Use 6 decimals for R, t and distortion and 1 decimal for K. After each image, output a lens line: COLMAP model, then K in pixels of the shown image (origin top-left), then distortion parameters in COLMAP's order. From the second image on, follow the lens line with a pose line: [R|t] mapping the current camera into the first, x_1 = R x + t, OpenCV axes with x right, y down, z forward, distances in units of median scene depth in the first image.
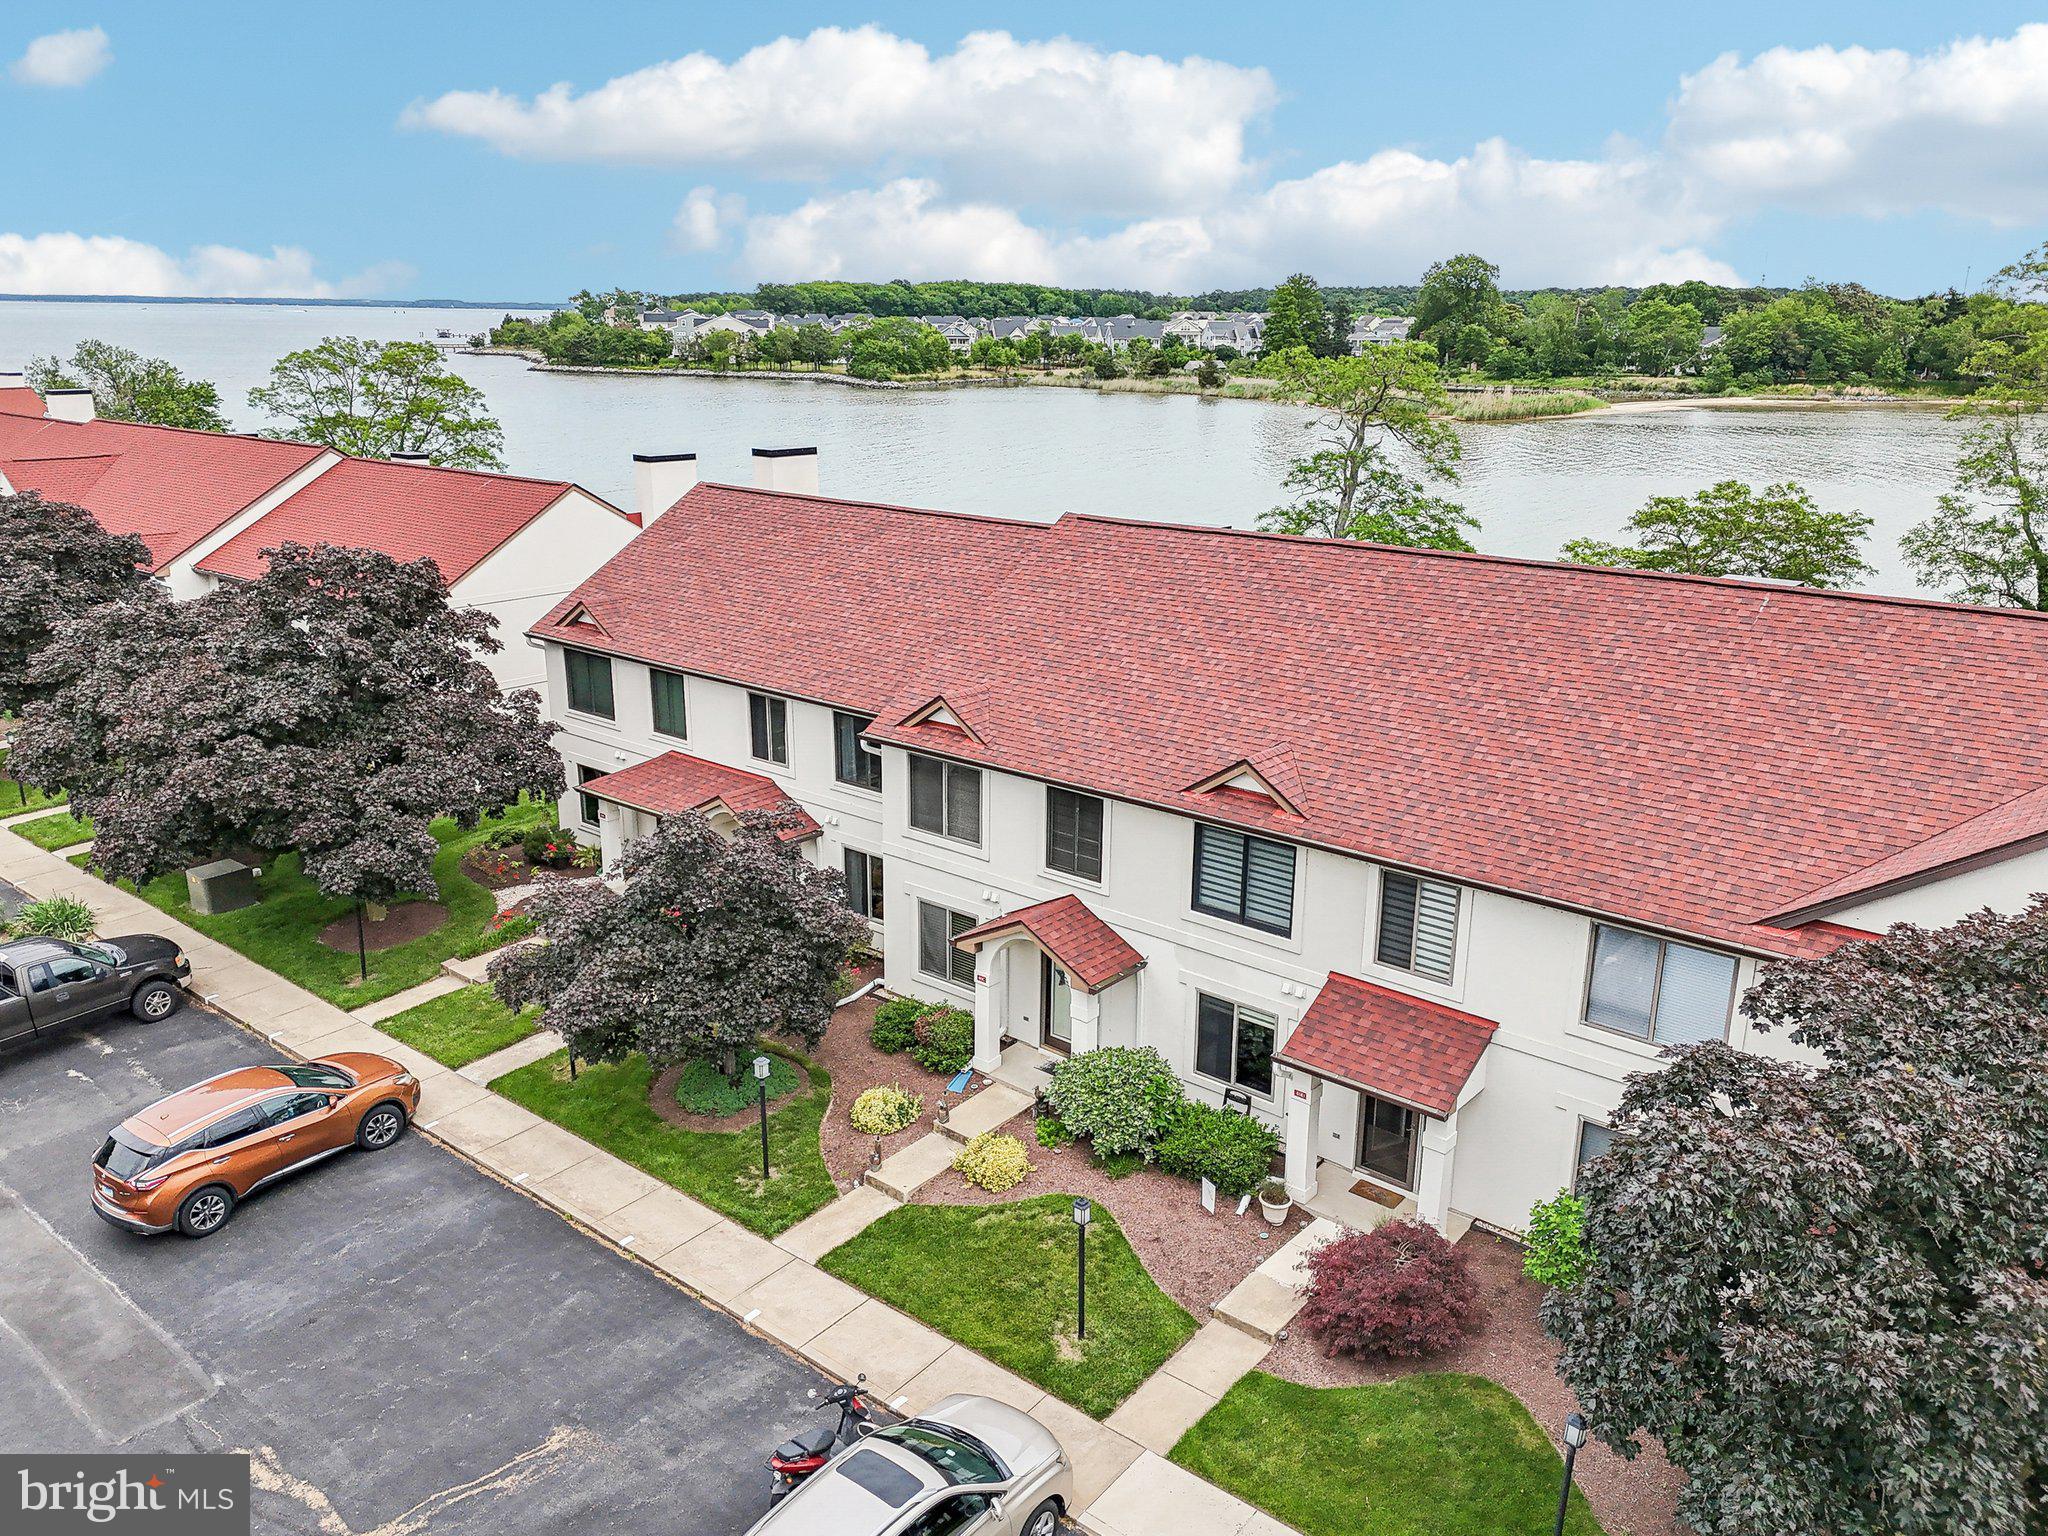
lens RADIAL K [[1520.2, 0, 1014.1], [0, 1520.2, 794.9], [0, 0, 1]] dist [0.082678, -0.090184]
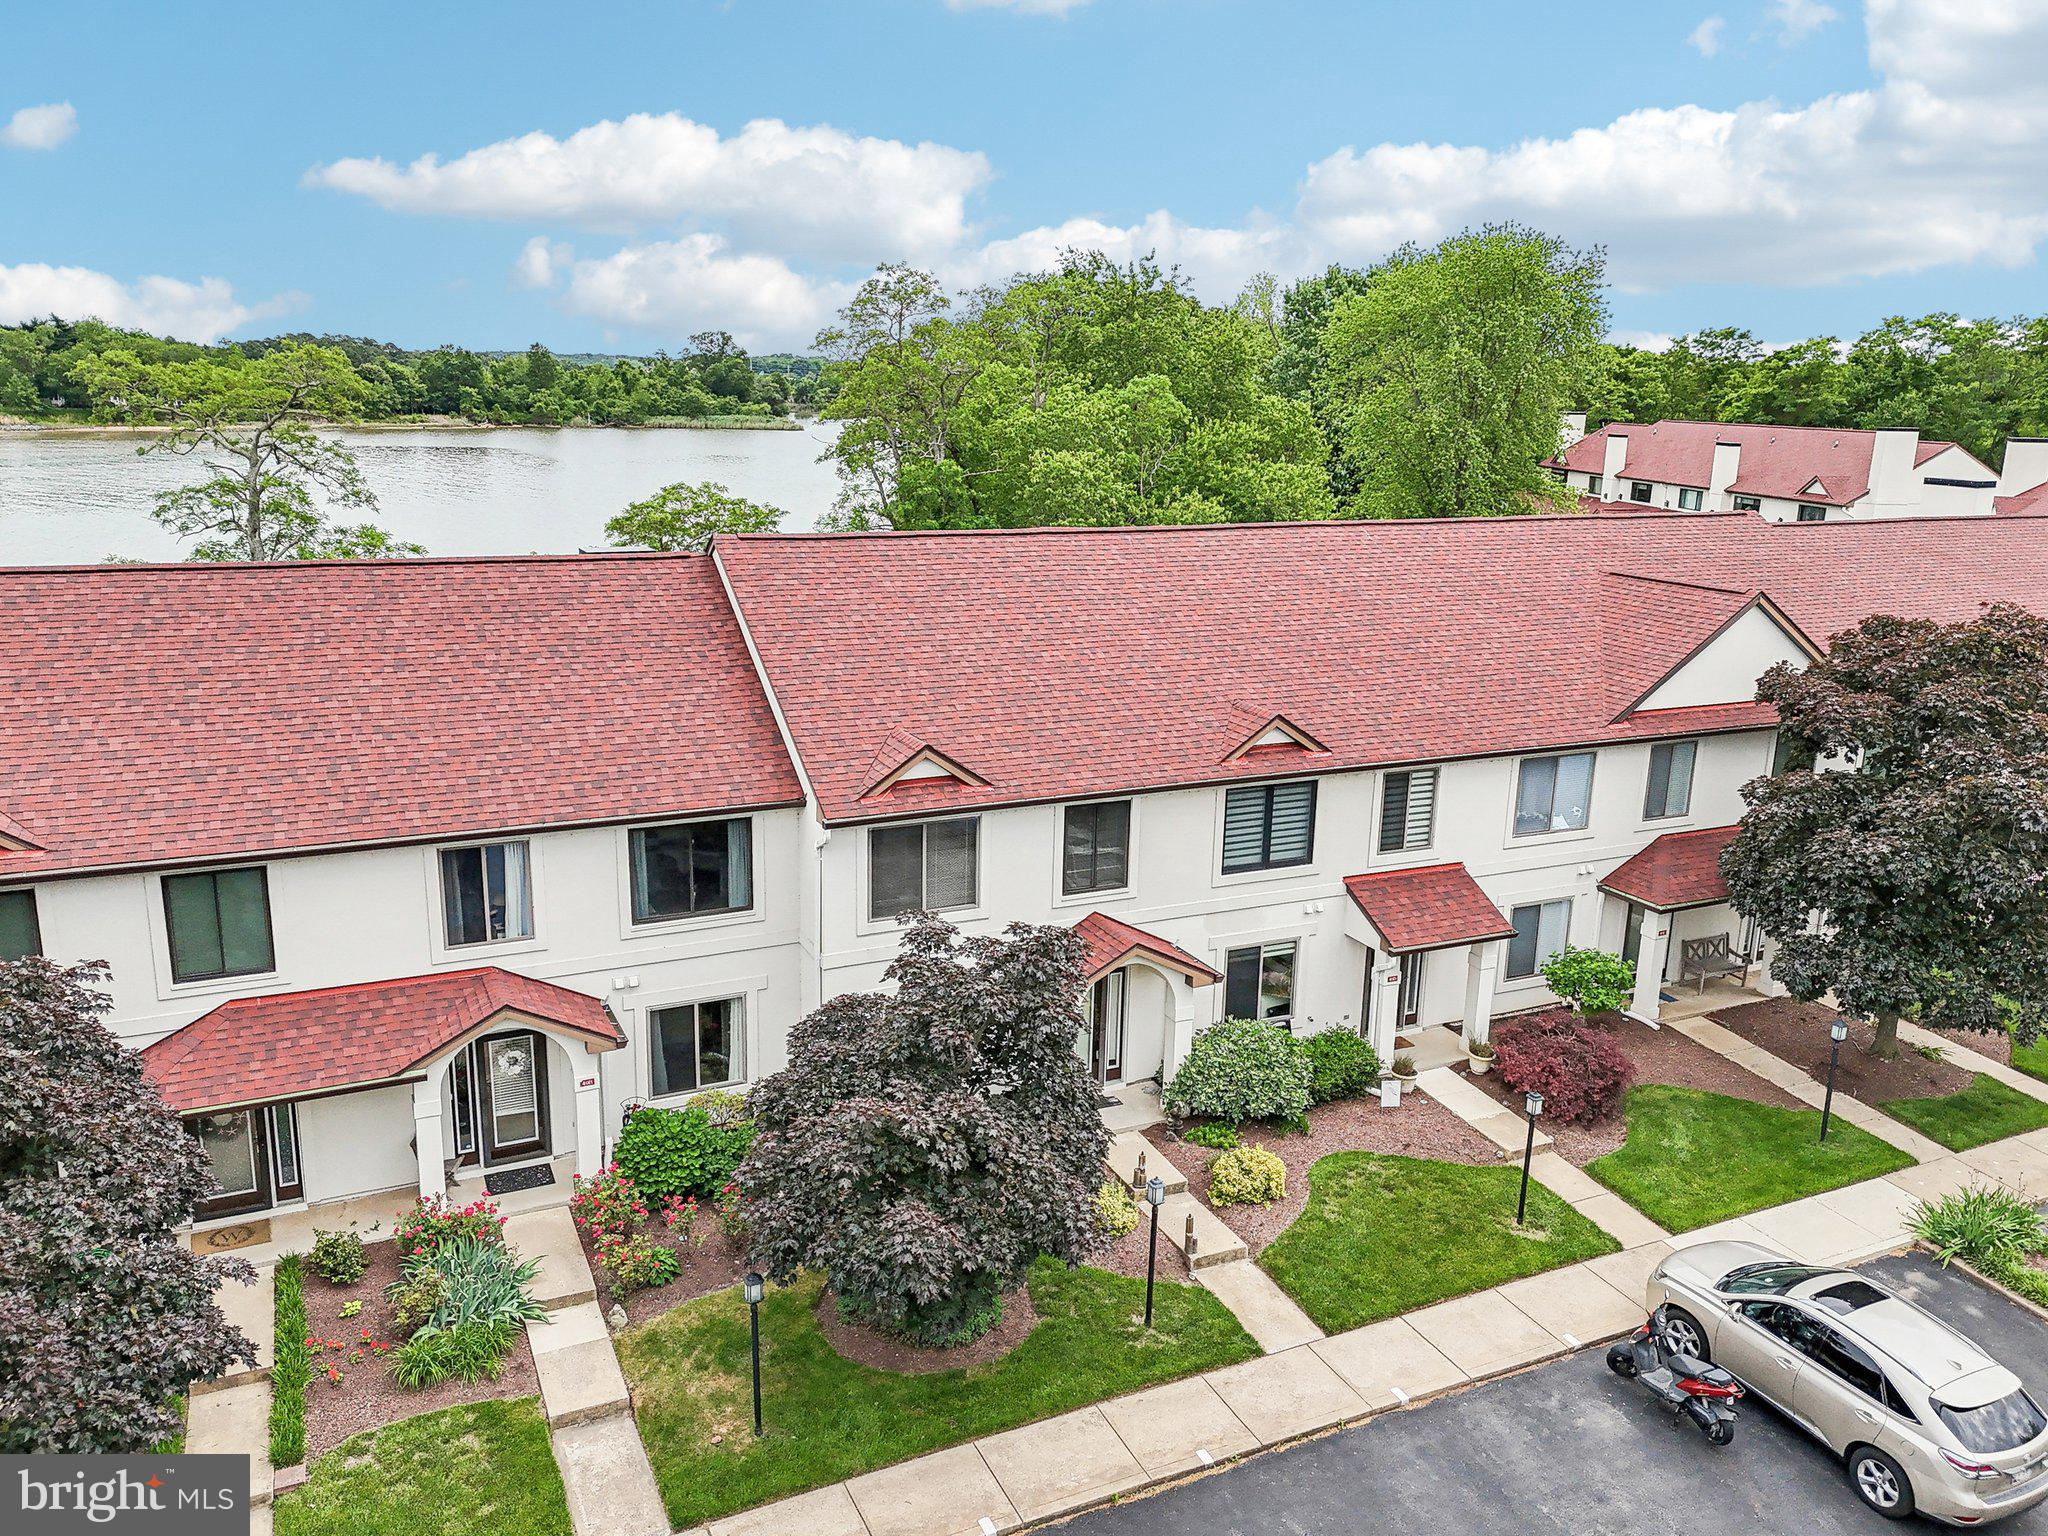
lens RADIAL K [[1565.7, 0, 1024.0], [0, 1565.7, 768.0], [0, 0, 1]] dist [0.086703, -0.103391]
pose [[0.418997, -0.216480, 0.881804, -0.933540], [0.252656, 0.960605, 0.115773, -0.164779], [-0.872128, 0.174284, 0.457185, 0.653443]]
